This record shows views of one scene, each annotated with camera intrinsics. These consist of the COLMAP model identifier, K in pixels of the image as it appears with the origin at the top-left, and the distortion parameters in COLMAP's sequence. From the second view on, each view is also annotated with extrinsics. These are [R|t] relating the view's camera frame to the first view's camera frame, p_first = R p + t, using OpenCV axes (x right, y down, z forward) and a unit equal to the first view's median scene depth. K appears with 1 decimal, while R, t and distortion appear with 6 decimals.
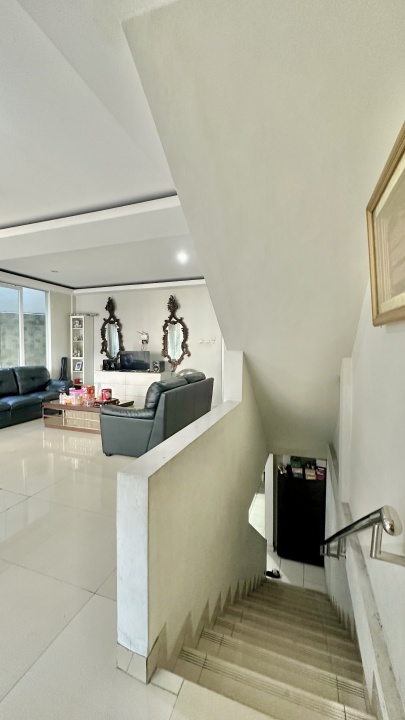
lens RADIAL K [[288.5, 0, 202.5], [0, 288.5, 360.0], [0, 0, 1]] dist [-0.001673, -0.000007]
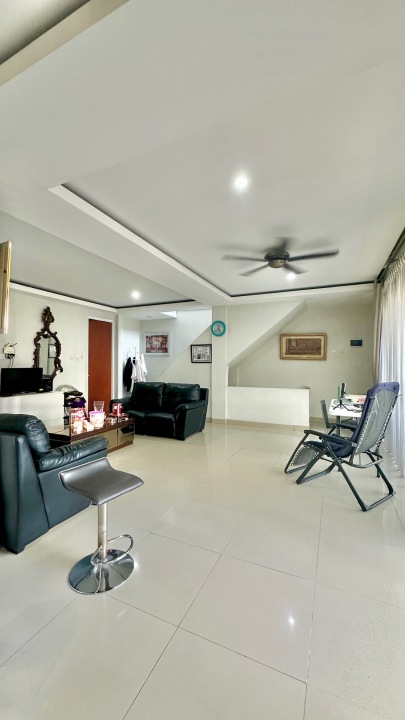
lens RADIAL K [[288.5, 0, 202.5], [0, 288.5, 360.0], [0, 0, 1]] dist [-0.001673, -0.000007]
pose [[0.091810, -0.014527, 0.995671, -0.973136], [0.011250, 0.999845, 0.013551, -0.060708], [-0.995713, 0.009957, 0.091959, 0.423851]]
